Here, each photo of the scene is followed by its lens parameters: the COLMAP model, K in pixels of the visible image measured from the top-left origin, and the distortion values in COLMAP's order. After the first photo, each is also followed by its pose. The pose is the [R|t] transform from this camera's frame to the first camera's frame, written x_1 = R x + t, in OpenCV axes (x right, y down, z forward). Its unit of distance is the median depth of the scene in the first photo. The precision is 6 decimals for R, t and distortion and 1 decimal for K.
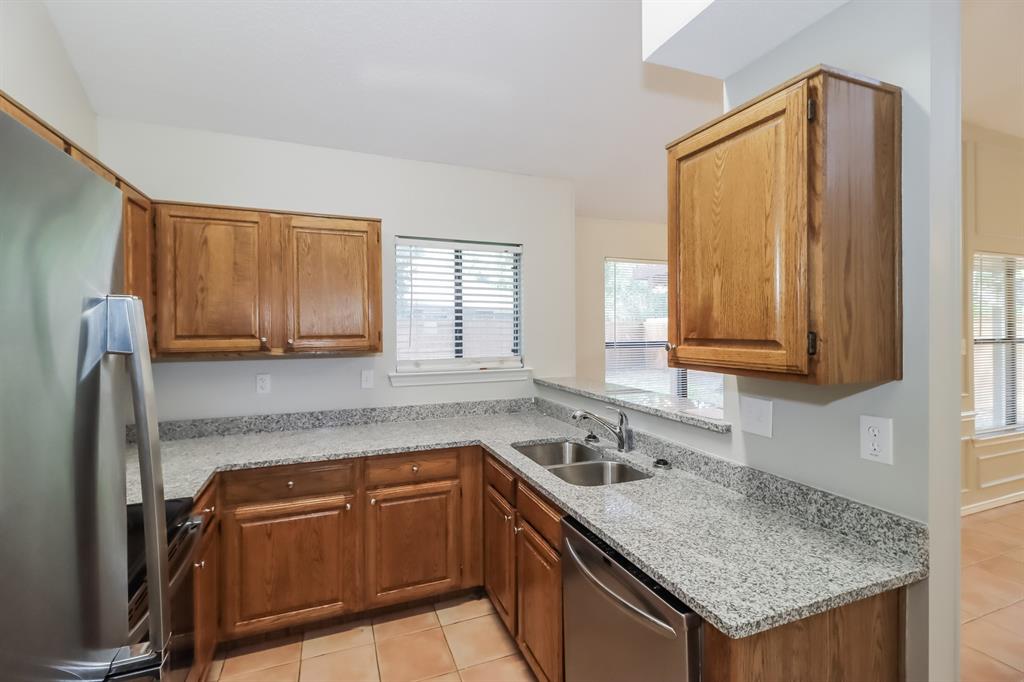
lens RADIAL K [[460.7, 0, 517.4], [0, 460.7, 332.0], [0, 0, 1]] dist [0.002422, -0.000139]
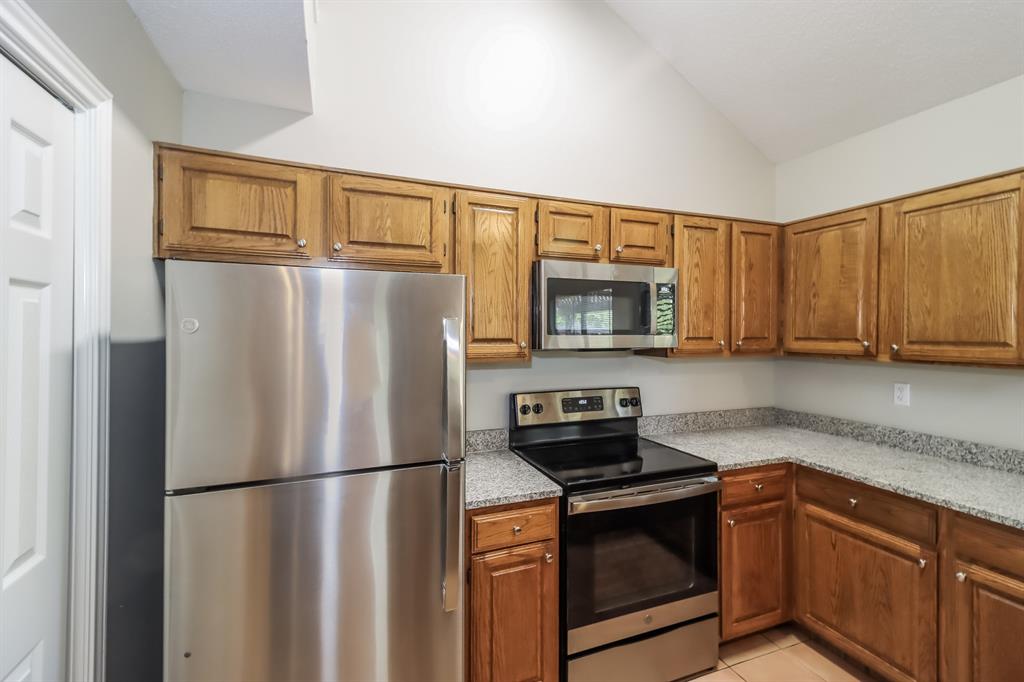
lens RADIAL K [[460.7, 0, 517.4], [0, 460.7, 332.0], [0, 0, 1]] dist [0.002422, -0.000139]
pose [[-0.009228, 0.009481, -0.999912, 0.390922], [-0.010394, 0.999900, 0.009577, -0.009124], [0.999903, 0.010481, -0.009128, 0.308877]]
